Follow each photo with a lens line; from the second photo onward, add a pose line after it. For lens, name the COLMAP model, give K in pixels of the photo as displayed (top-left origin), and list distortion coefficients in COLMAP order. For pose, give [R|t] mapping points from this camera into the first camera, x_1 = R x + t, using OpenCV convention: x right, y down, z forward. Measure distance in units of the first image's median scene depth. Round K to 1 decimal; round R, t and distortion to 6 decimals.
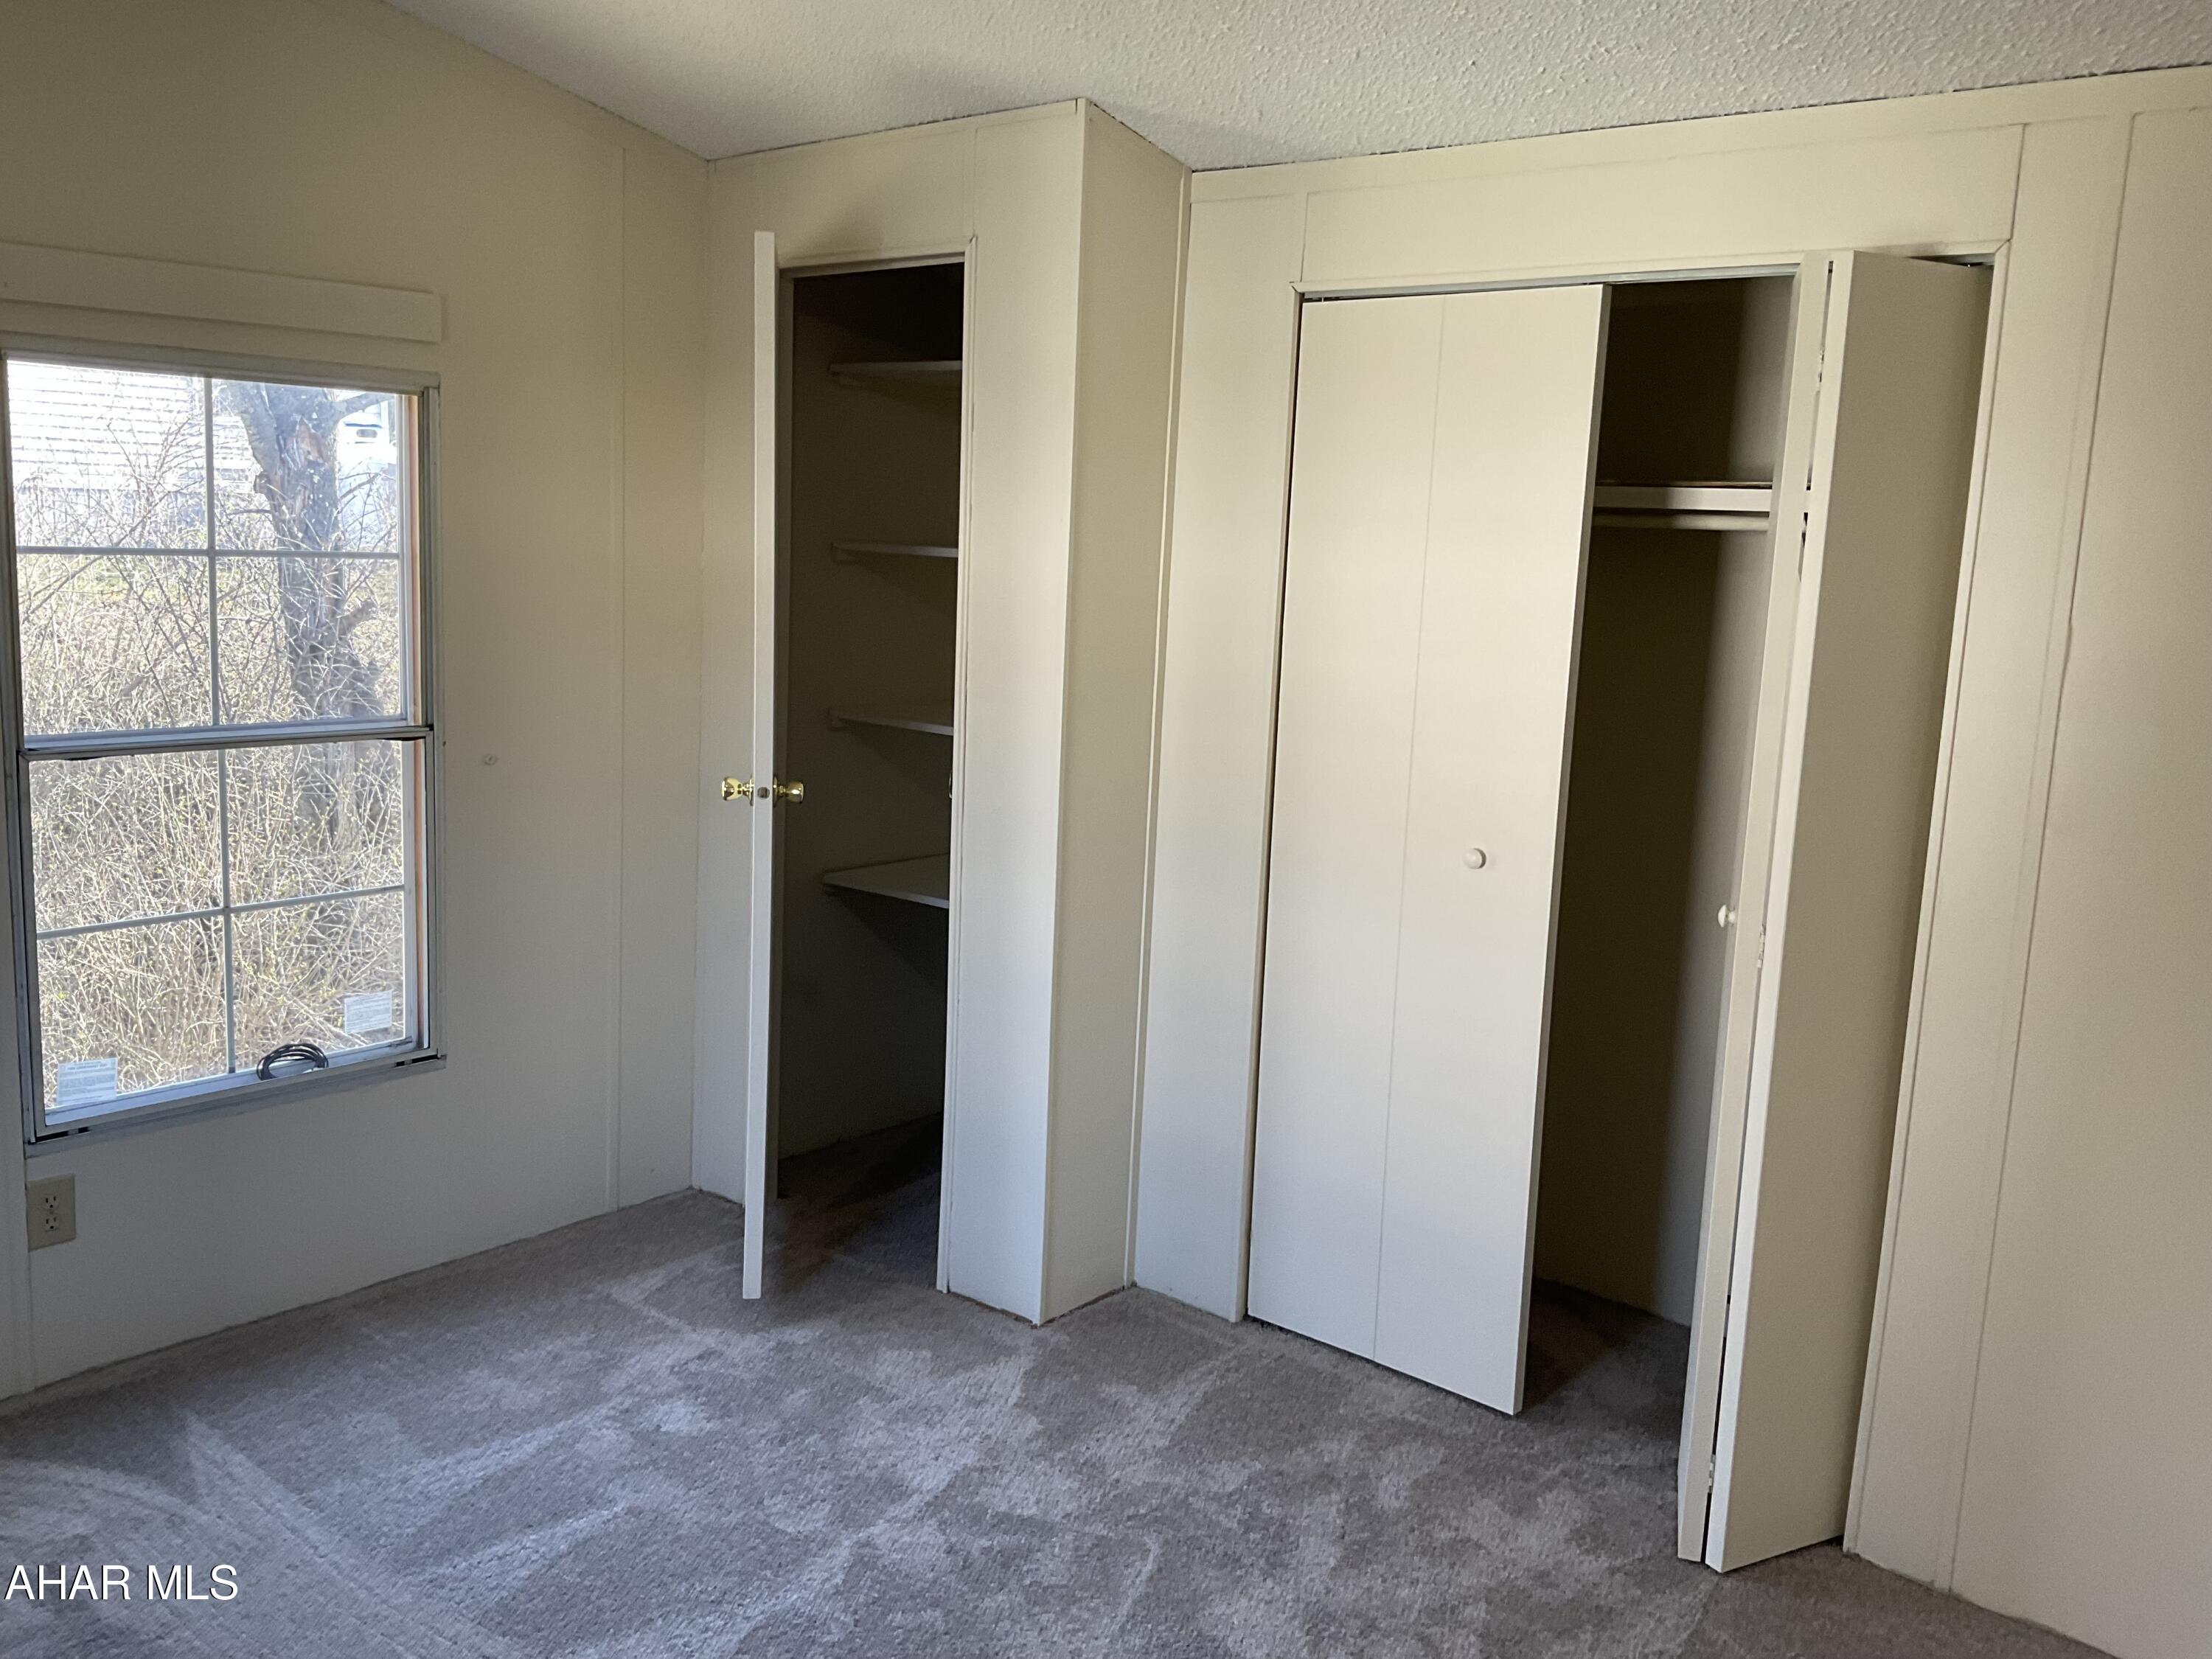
lens RADIAL K [[1842.0, 0, 1106.0], [0, 1842.0, 829.5], [0, 0, 1]] dist [0.128977, -0.187758]
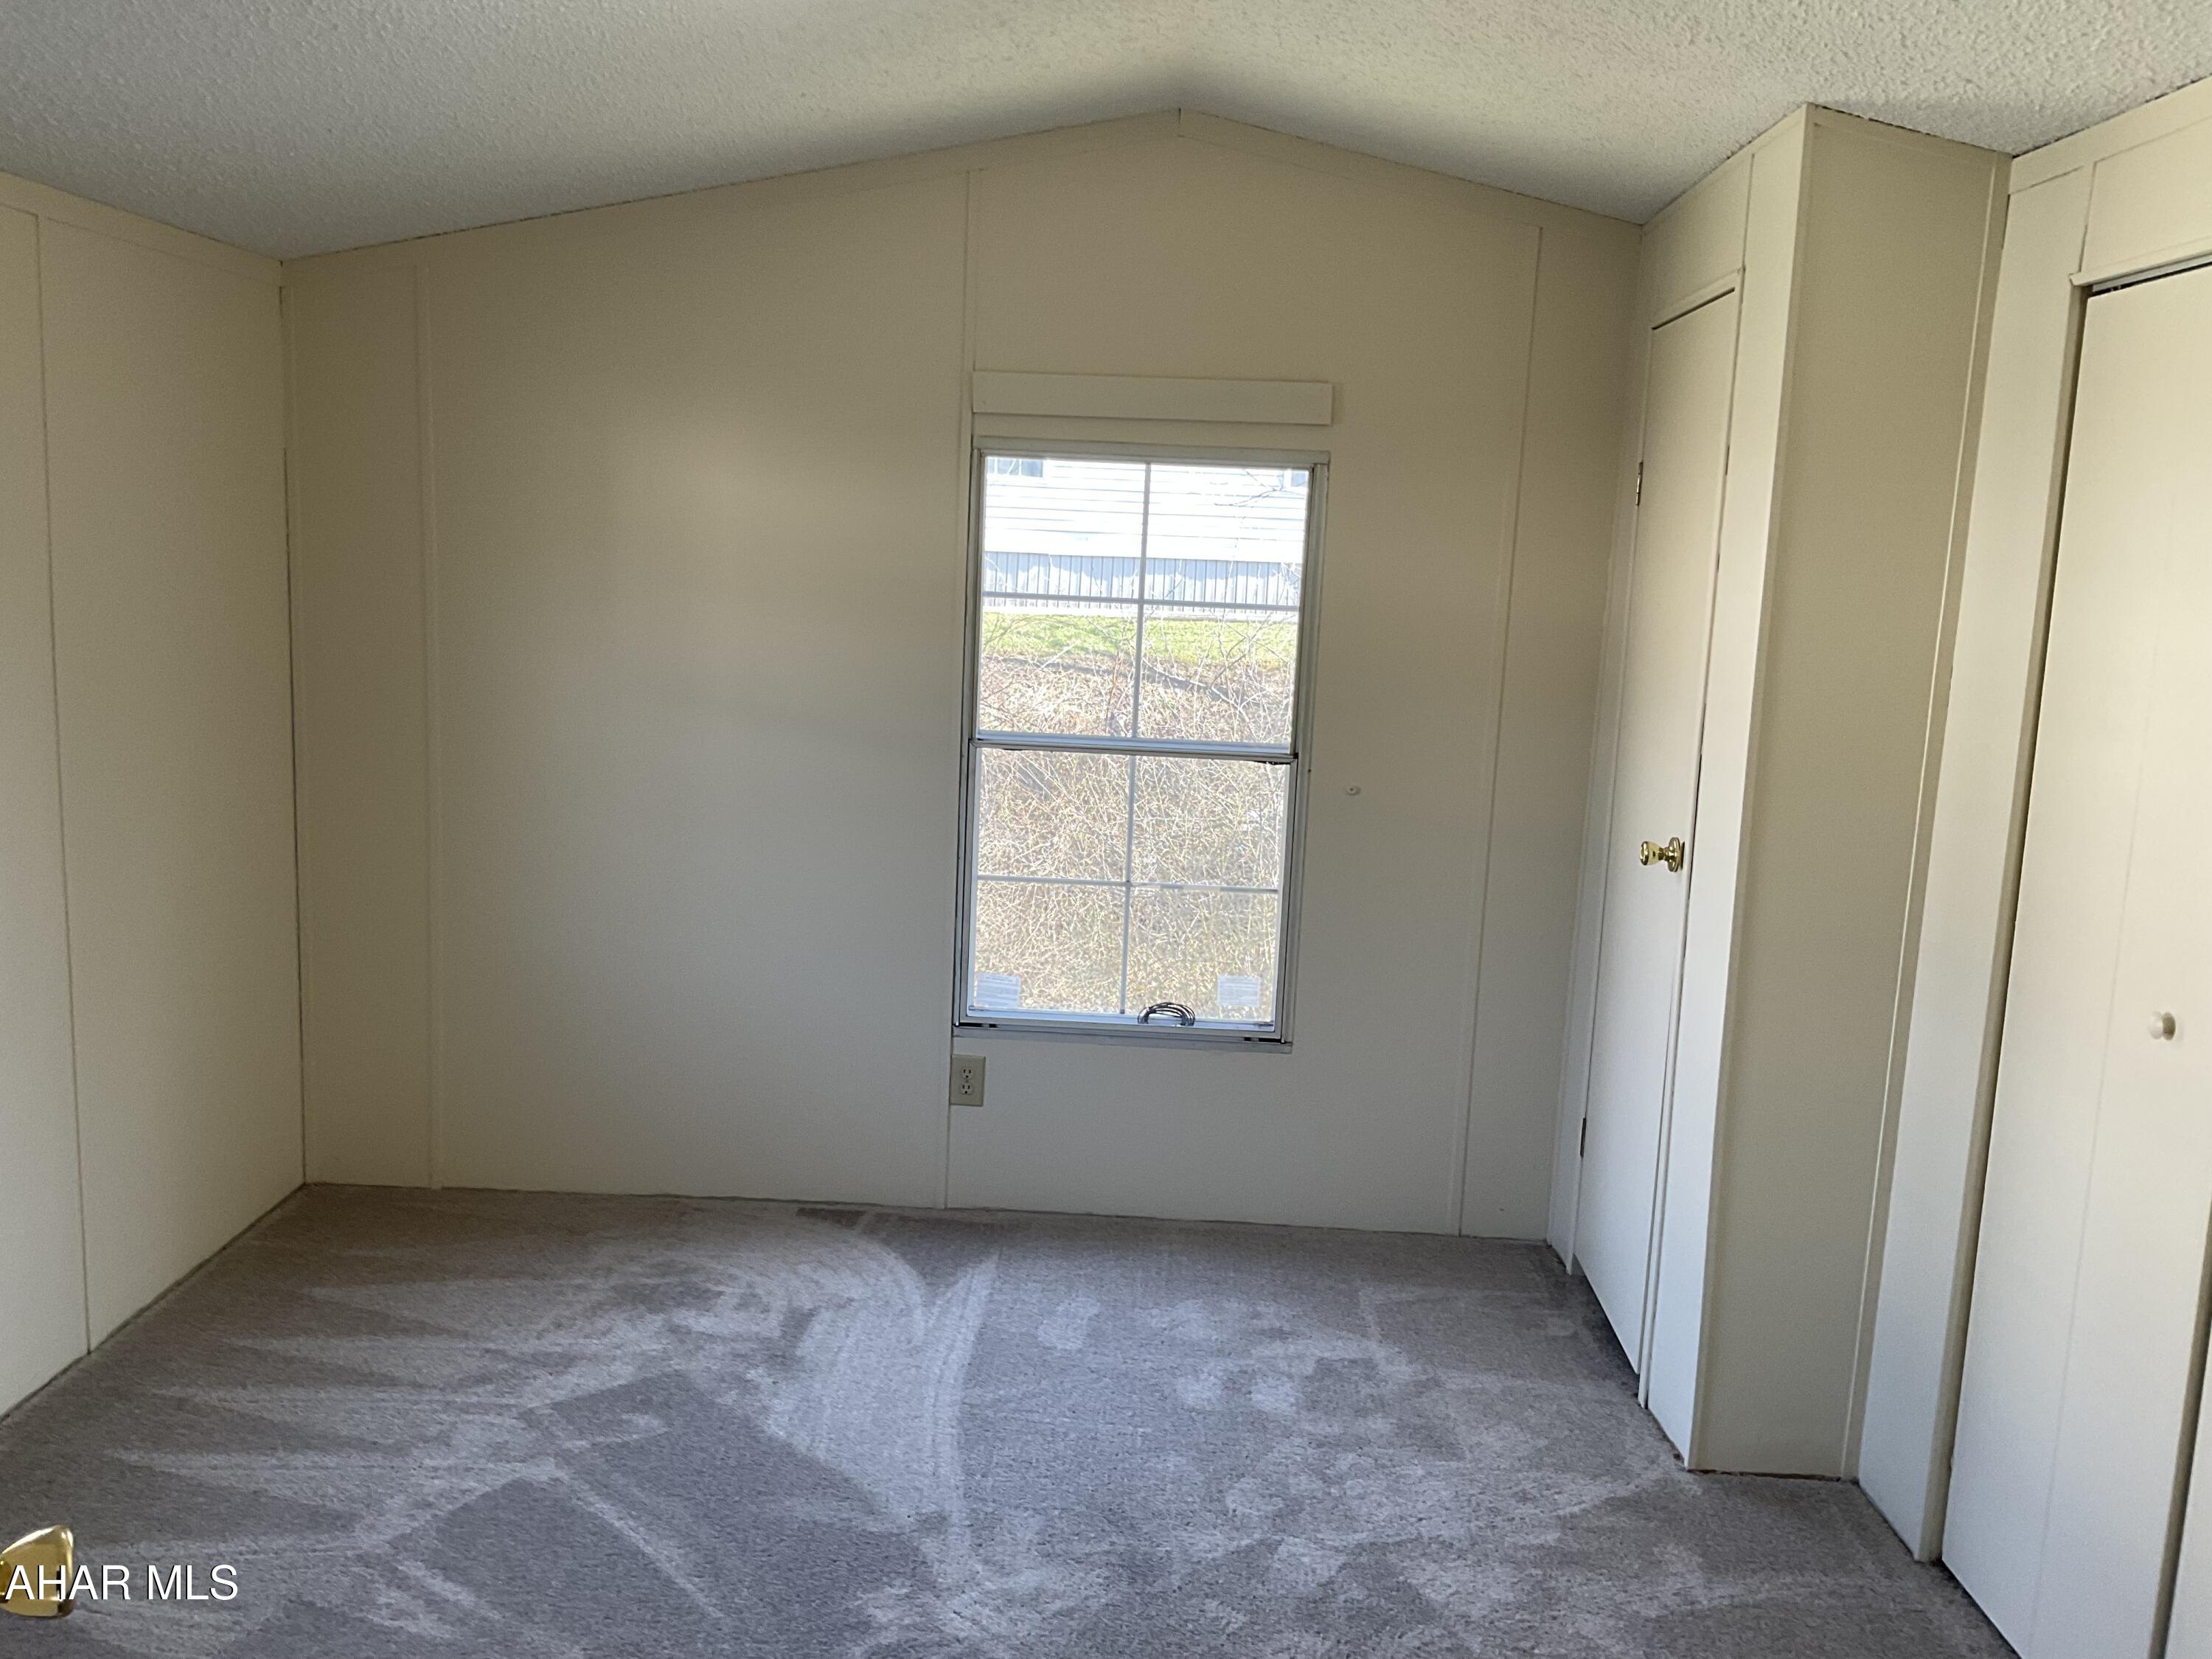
lens RADIAL K [[1842.0, 0, 1106.0], [0, 1842.0, 829.5], [0, 0, 1]] dist [0.128977, -0.187758]
pose [[0.637665, 0.106995, -0.762847, 0.474560], [-0.146875, 0.989027, 0.015945, -0.010900], [0.756182, 0.101875, 0.646382, 0.188359]]
